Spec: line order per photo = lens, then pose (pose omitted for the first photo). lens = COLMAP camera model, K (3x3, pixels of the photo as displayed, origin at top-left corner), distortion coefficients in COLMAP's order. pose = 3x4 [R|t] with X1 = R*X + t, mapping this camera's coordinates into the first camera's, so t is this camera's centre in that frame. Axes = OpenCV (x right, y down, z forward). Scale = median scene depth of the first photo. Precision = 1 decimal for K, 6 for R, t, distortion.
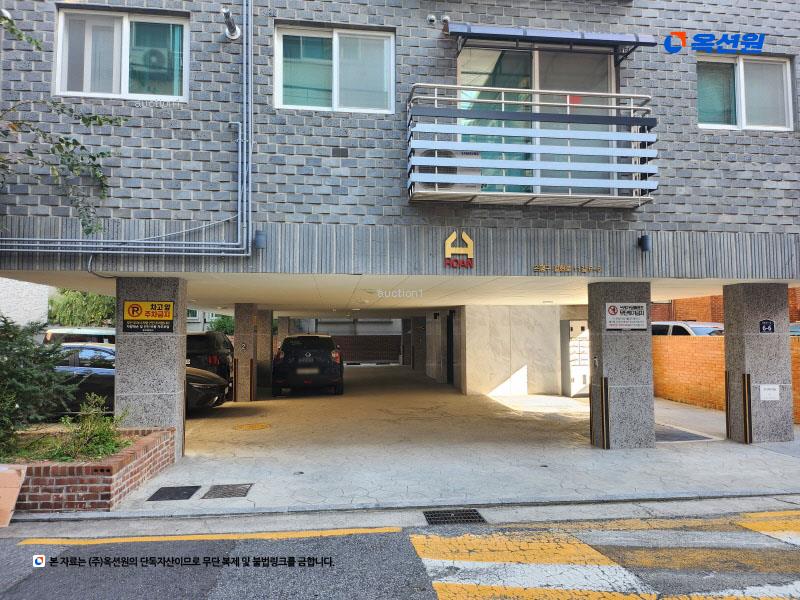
lens RADIAL K [[566.8, 0, 405.9], [0, 566.8, 300.1], [0, 0, 1]] dist [0.060469, -0.064887]
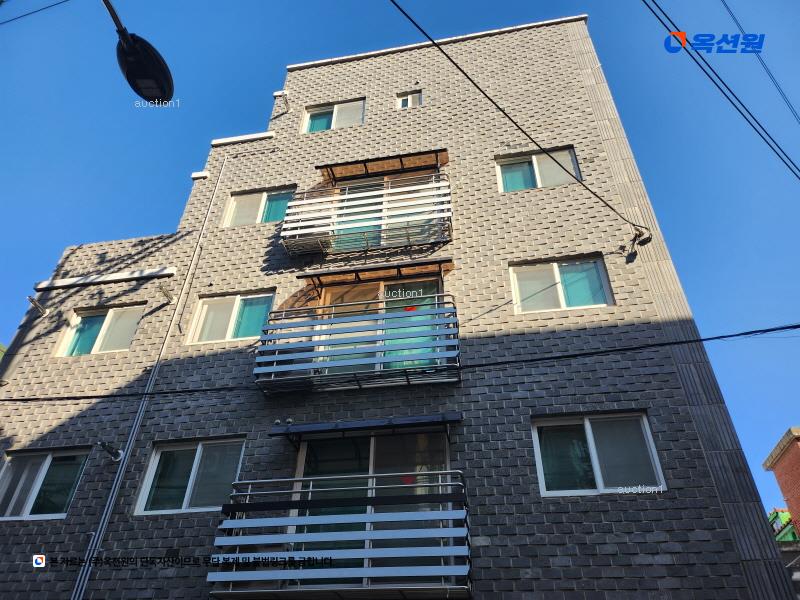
lens RADIAL K [[566.8, 0, 401.3], [0, 566.8, 301.0], [0, 0, 1]] dist [0.060469, -0.064887]
pose [[0.949791, -0.178676, -0.256851, 0.601562], [-0.005096, 0.811967, -0.583681, -0.020640], [0.312844, 0.555683, 0.770289, 0.055078]]
